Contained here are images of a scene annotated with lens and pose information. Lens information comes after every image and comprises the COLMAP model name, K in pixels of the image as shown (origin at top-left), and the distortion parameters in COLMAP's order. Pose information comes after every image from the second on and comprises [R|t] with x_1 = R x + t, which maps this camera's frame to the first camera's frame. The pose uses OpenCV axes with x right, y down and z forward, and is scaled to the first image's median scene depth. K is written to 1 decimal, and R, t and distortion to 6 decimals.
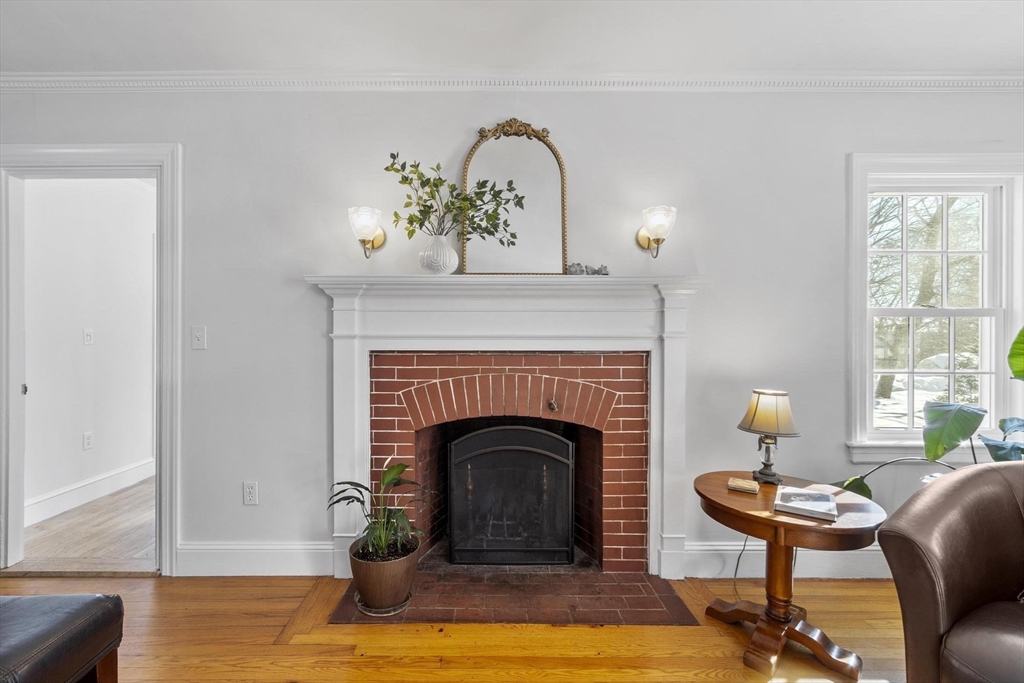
lens RADIAL K [[444.0, 0, 489.1], [0, 444.0, 341.2], [0, 0, 1]] dist [-0.003160, -0.000255]
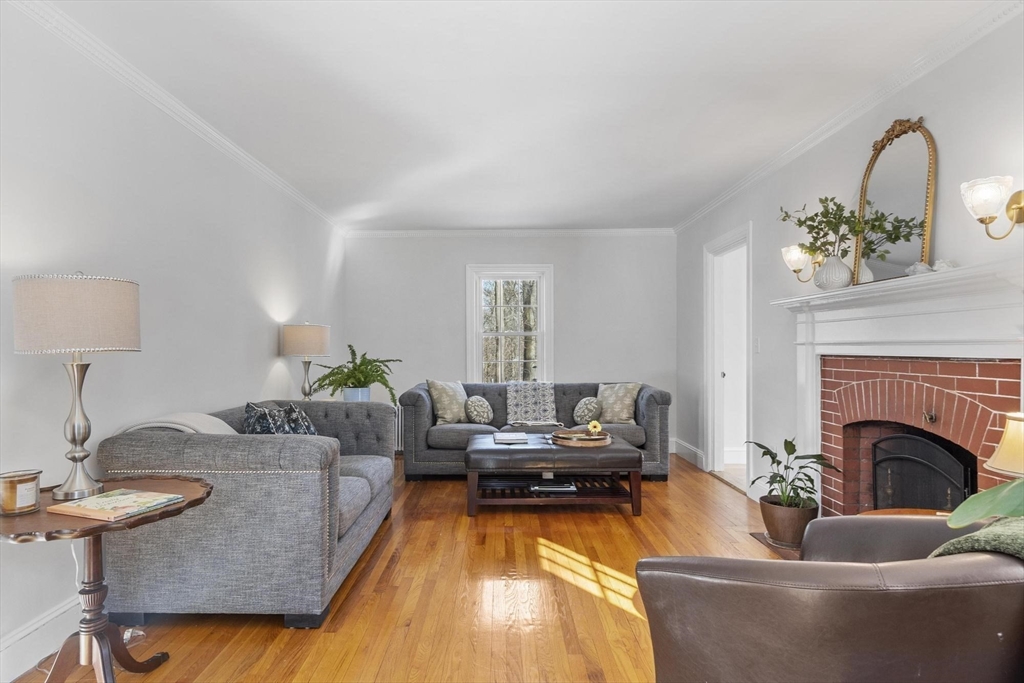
lens RADIAL K [[577.8, 0, 488.9], [0, 577.8, 345.4], [0, 0, 1]] dist [0.001094, 0.000108]
pose [[-0.019172, -0.005821, -0.999799, 1.339466], [0.002113, 0.999981, -0.005862, 0.002380], [0.999814, -0.002225, -0.019159, 0.119405]]
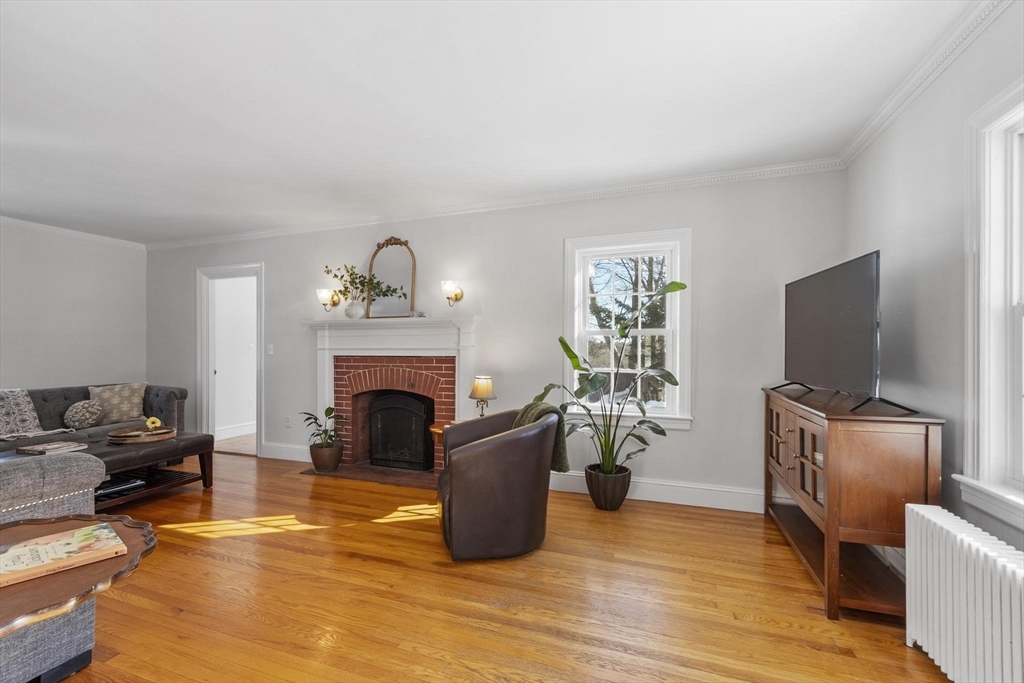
lens RADIAL K [[444.2, 0, 489.6], [0, 444.2, 352.5], [0, 0, 1]] dist [0.000545, 0.000144]
pose [[0.934098, 0.000599, -0.357016, 1.138407], [0.000140, 0.999998, 0.002045, 0.002155], [0.357016, -0.001961, 0.934096, -0.661479]]
